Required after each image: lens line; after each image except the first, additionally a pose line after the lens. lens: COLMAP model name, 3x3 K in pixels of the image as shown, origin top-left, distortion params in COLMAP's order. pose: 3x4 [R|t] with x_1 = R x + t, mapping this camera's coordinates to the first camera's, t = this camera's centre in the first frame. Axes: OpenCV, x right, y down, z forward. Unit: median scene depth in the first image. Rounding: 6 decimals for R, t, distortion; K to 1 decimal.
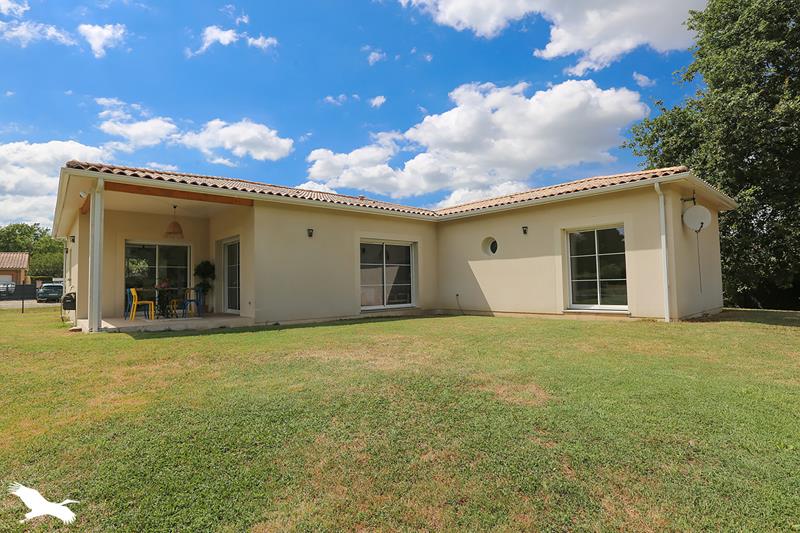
lens RADIAL K [[402.3, 0, 400.0], [0, 402.3, 266.5], [0, 0, 1]] dist [-0.001288, -0.000187]
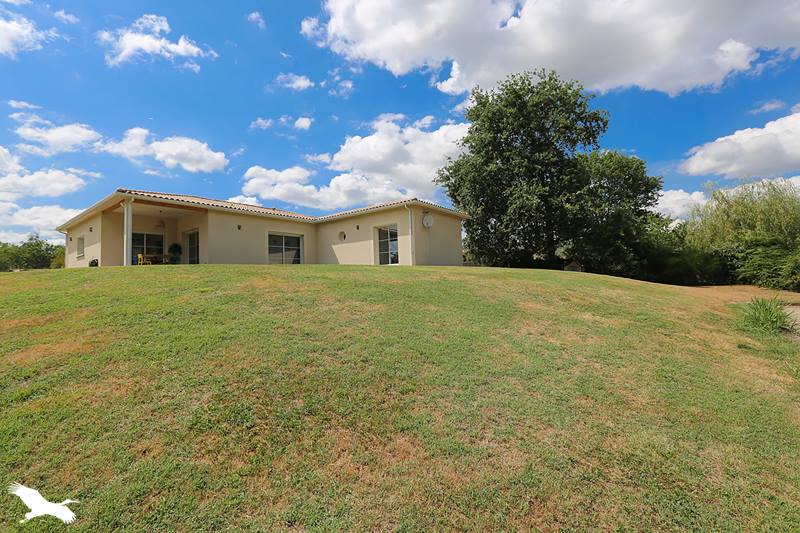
lens RADIAL K [[367.3, 0, 399.4], [0, 367.3, 285.3], [0, 0, 1]] dist [0.016404, 0.000042]
pose [[0.985207, -0.016751, 0.170545, 0.049404], [0.011932, 0.999501, 0.029247, 0.033086], [-0.170950, -0.026779, 0.984916, -0.187664]]
